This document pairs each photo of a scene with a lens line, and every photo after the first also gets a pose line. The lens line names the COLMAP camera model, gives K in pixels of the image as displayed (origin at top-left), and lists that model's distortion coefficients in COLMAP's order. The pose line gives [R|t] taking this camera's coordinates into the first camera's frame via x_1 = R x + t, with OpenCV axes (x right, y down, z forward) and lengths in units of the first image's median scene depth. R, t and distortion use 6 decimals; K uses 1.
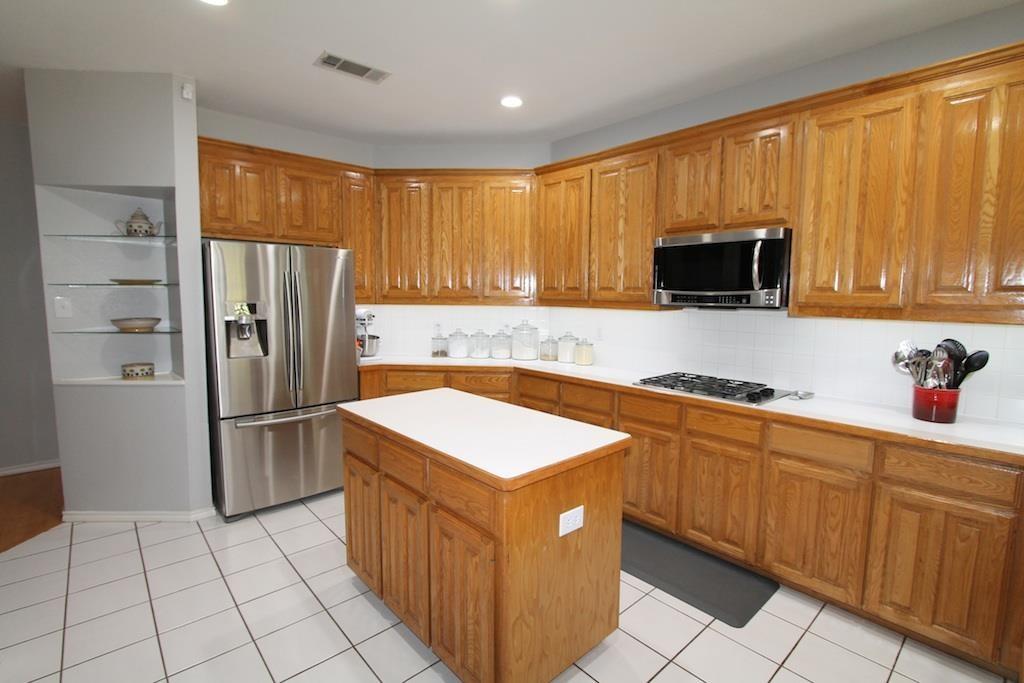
lens RADIAL K [[480.2, 0, 512.0], [0, 480.2, 341.5], [0, 0, 1]] dist [-0.015764, 0.000073]
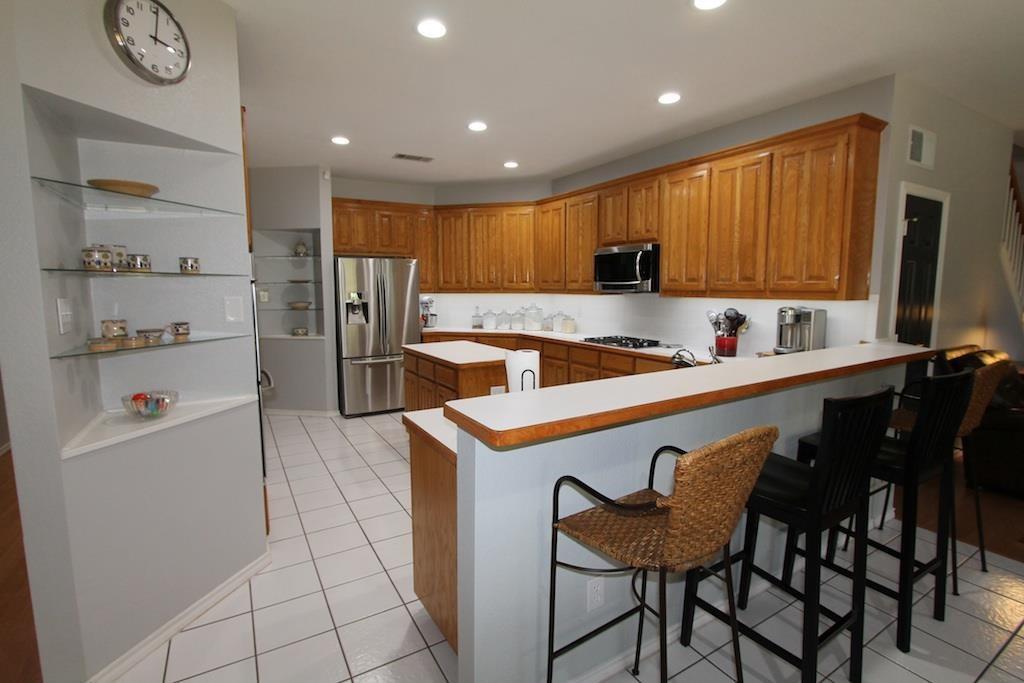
lens RADIAL K [[480.2, 0, 512.0], [0, 480.2, 341.5], [0, 0, 1]] dist [-0.015764, 0.000073]
pose [[0.981503, 0.009767, -0.191200, 0.323664], [-0.006652, 0.999835, 0.016925, 0.062215], [0.191333, -0.015340, 0.981405, -0.589614]]
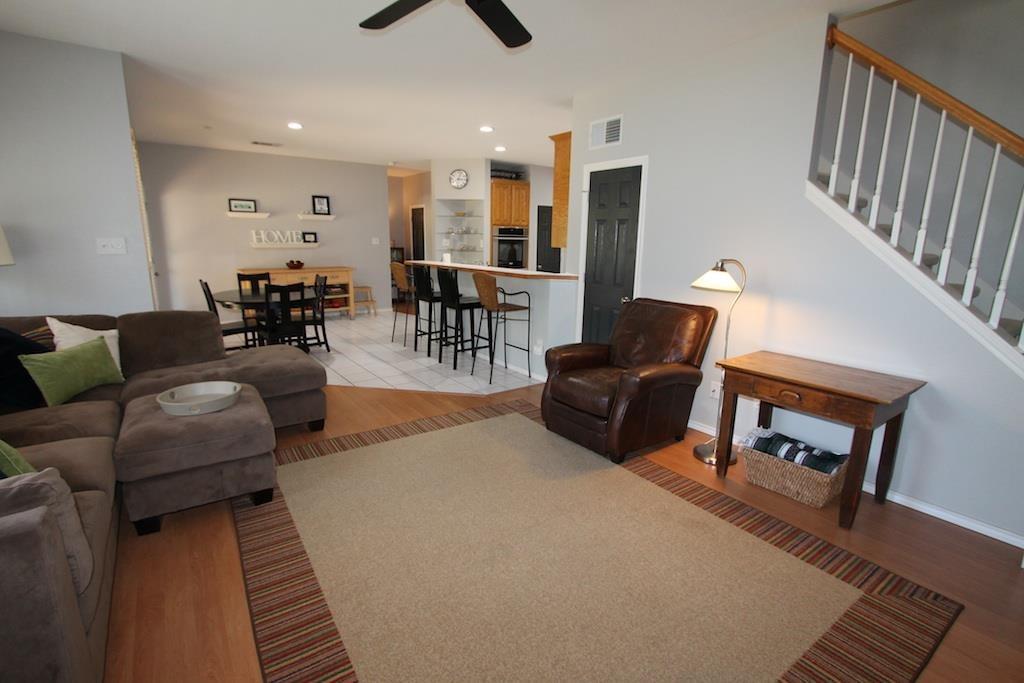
lens RADIAL K [[480.2, 0, 512.0], [0, 480.2, 341.5], [0, 0, 1]] dist [-0.015764, 0.000073]
pose [[-0.093482, 0.196274, -0.976083, 2.447208], [-0.115446, 0.971626, 0.206435, -0.014312], [0.988905, 0.131982, -0.068171, 0.484393]]
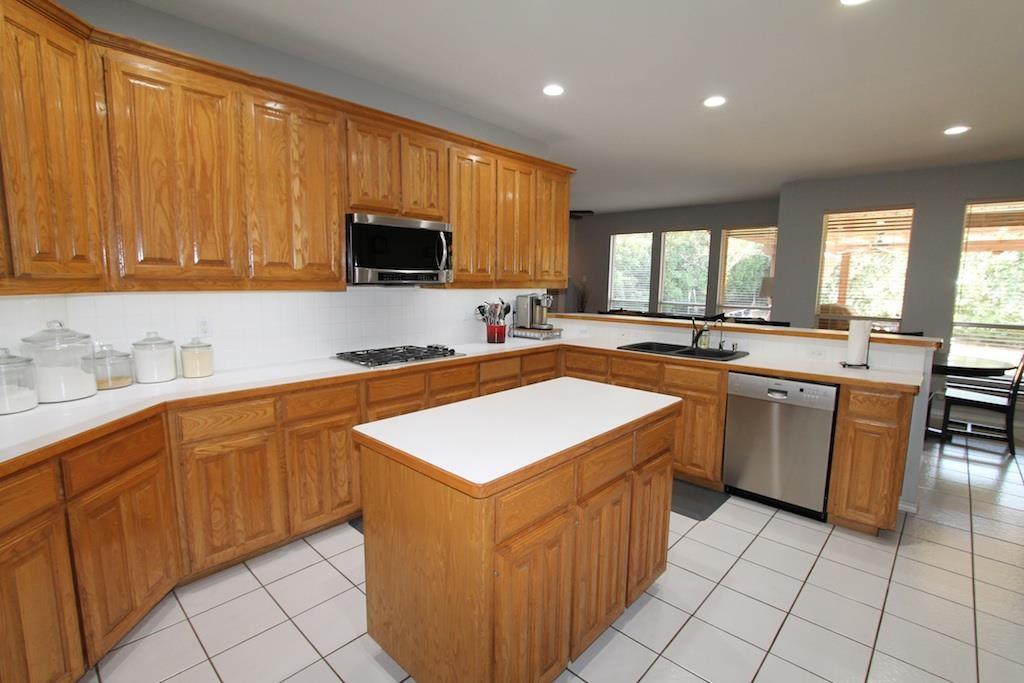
lens RADIAL K [[480.2, 0, 512.0], [0, 480.2, 341.5], [0, 0, 1]] dist [-0.015764, 0.000073]
pose [[-0.092818, -0.140277, 0.985752, -0.667069], [0.084560, 0.985339, 0.148180, -0.076164], [-0.992086, 0.097109, -0.079595, 0.760947]]
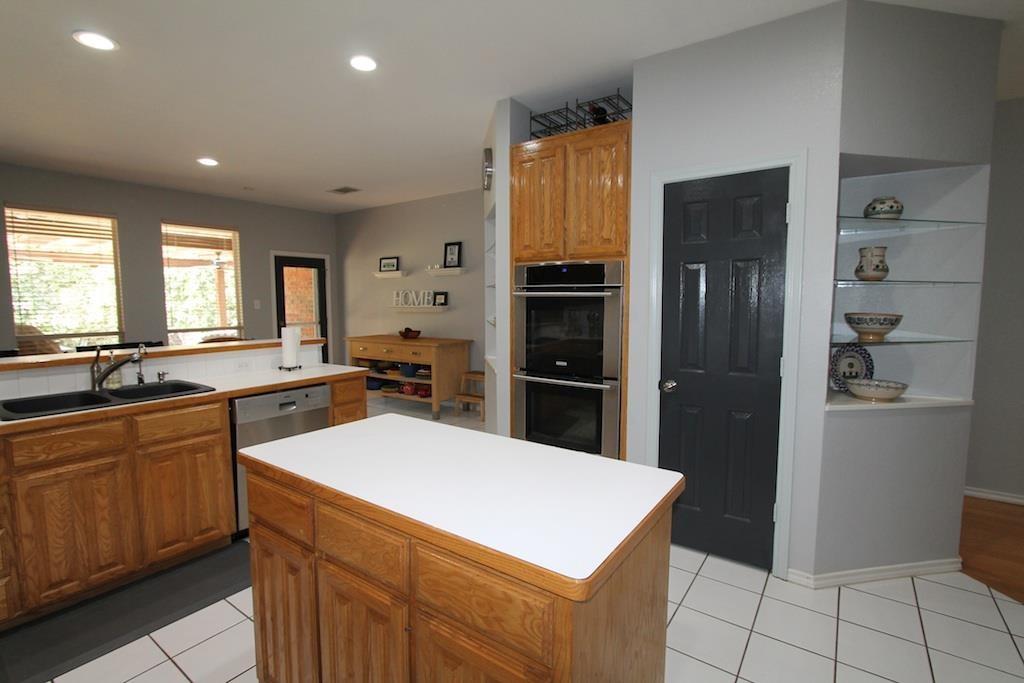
lens RADIAL K [[480.2, 0, 512.0], [0, 480.2, 341.5], [0, 0, 1]] dist [-0.015764, 0.000073]
pose [[-0.975094, 0.010983, -0.221521, -0.029959], [-0.030549, 0.982603, 0.183187, -0.099391], [0.219679, 0.185392, -0.957795, 1.142232]]
